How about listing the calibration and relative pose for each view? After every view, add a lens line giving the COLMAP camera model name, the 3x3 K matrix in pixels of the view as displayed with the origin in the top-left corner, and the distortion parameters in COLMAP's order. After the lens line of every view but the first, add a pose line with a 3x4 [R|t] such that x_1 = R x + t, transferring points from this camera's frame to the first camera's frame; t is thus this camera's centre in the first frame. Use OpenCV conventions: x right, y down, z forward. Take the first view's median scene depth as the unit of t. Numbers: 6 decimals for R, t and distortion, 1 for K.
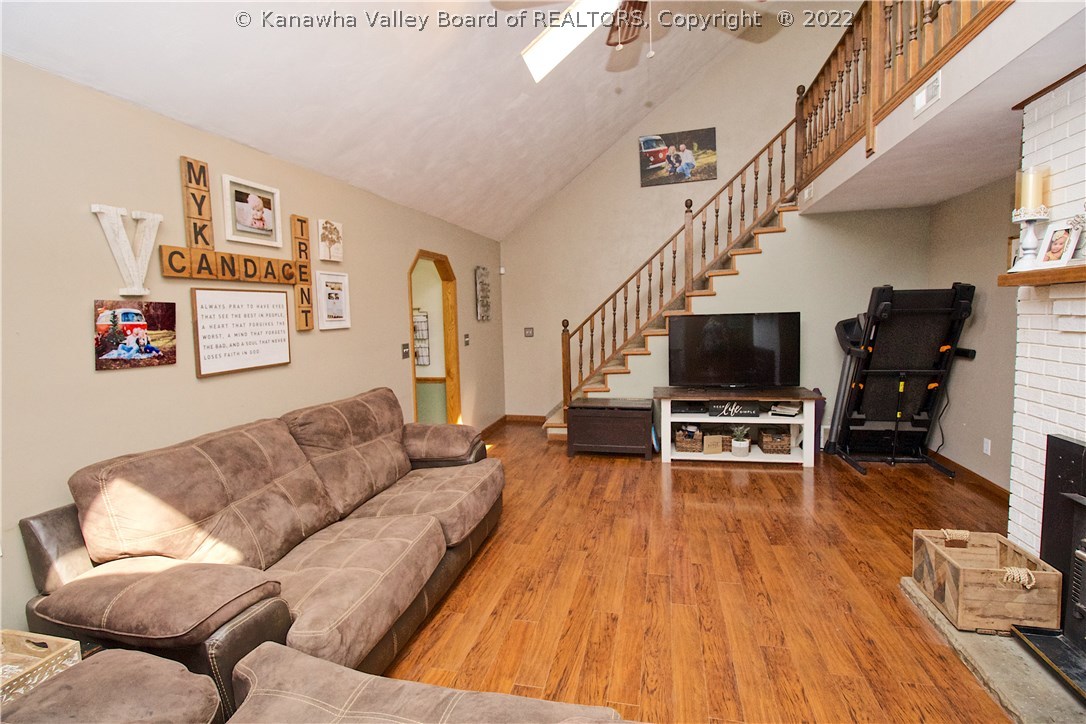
lens RADIAL K [[514.4, 0, 537.5], [0, 514.4, 353.2], [0, 0, 1]] dist [-0.000471, -0.015605]
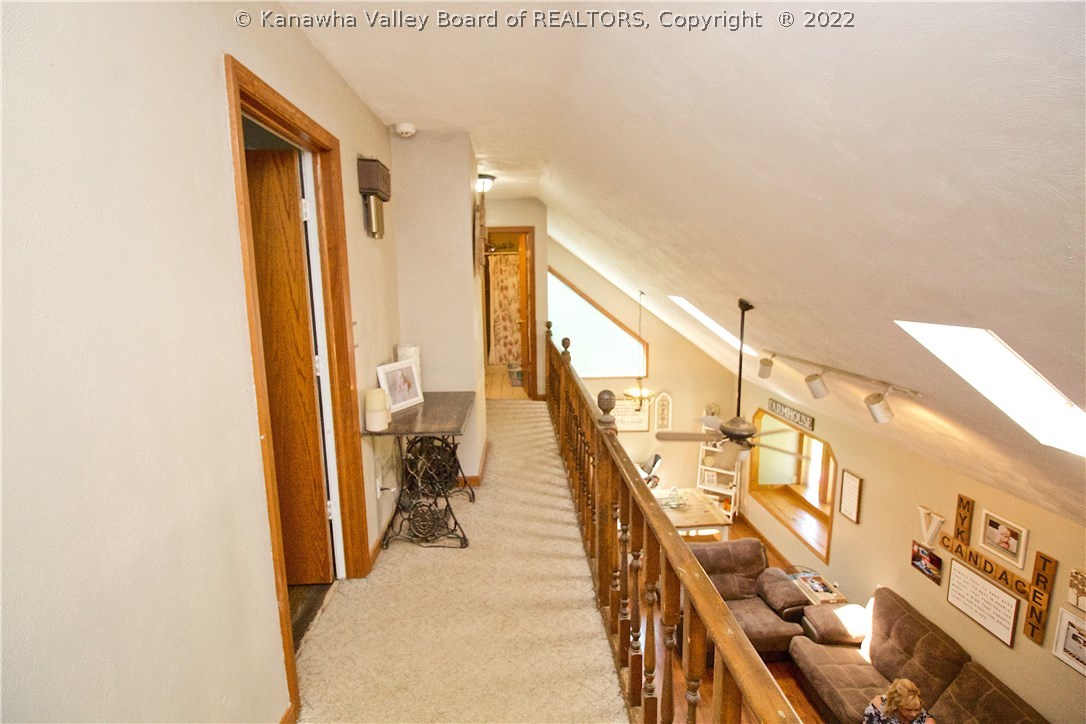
lens RADIAL K [[499.9, 0, 540.0], [0, 499.9, 354.3], [0, 0, 1]] dist [-0.000553, -0.013507]
pose [[-0.957472, 0.078118, -0.277748, 0.946841], [0.013064, 0.973400, 0.228737, -0.988178], [0.288229, 0.215381, -0.933025, 1.596751]]
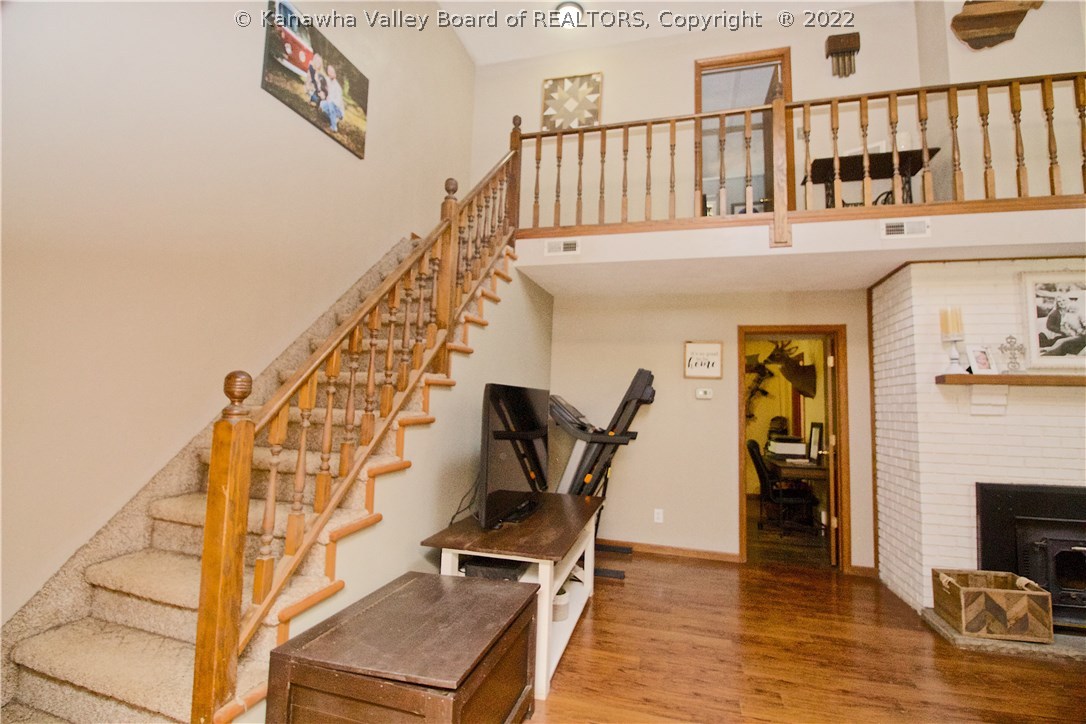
lens RADIAL K [[499.9, 0, 540.0], [0, 499.9, 354.3], [0, 0, 1]] dist [-0.000553, -0.013507]
pose [[0.039143, 0.128001, 0.991001, -0.375814], [0.042141, 0.990667, -0.129623, -0.056593], [-0.998345, 0.046835, 0.033384, 1.527295]]
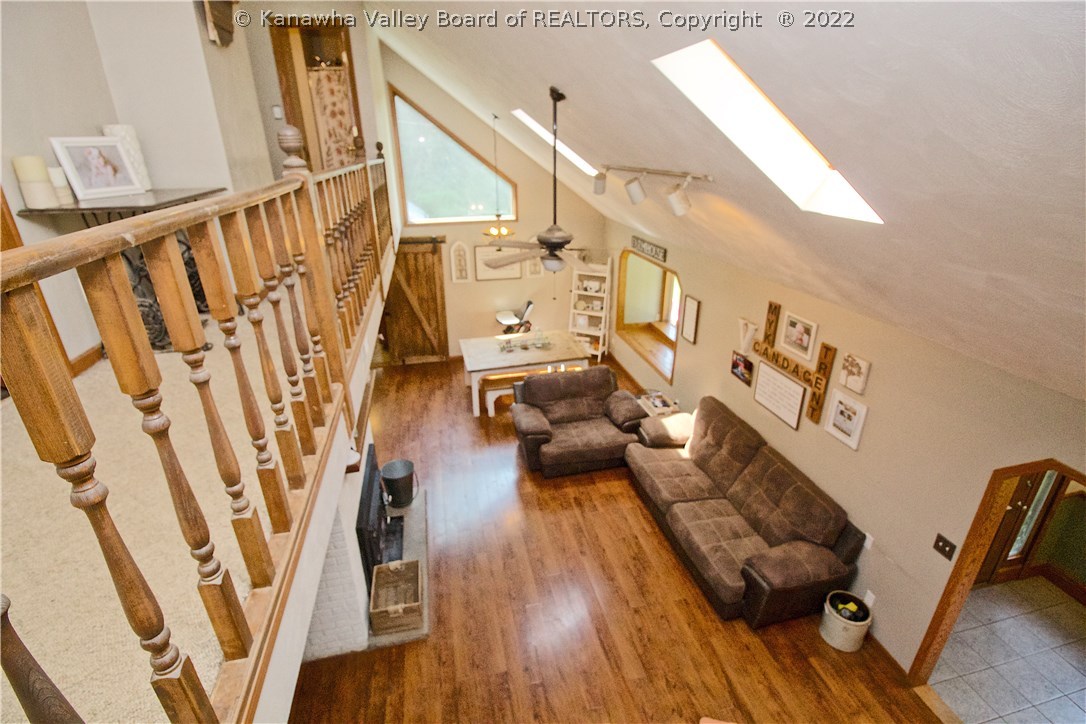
lens RADIAL K [[499.9, 0, 540.0], [0, 499.9, 354.3], [0, 0, 1]] dist [-0.000553, -0.013507]
pose [[-0.896261, 0.202787, -0.394455, 0.700123], [-0.002011, 0.887490, 0.460822, -0.818320], [0.443523, 0.413810, -0.795015, 1.666103]]
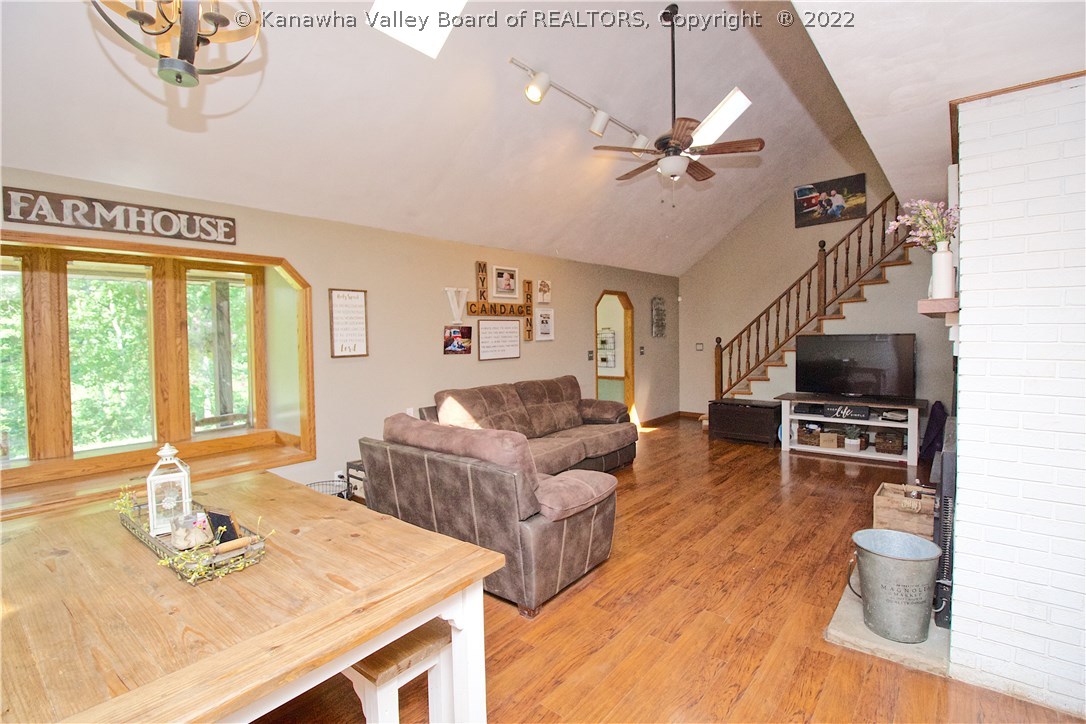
lens RADIAL K [[499.9, 0, 540.0], [0, 499.9, 354.3], [0, 0, 1]] dist [-0.000553, -0.013507]
pose [[0.893705, 0.029482, -0.447685, 0.400762], [-0.042572, 0.998909, -0.019205, 0.038410], [0.446630, 0.036223, 0.893985, -0.603585]]
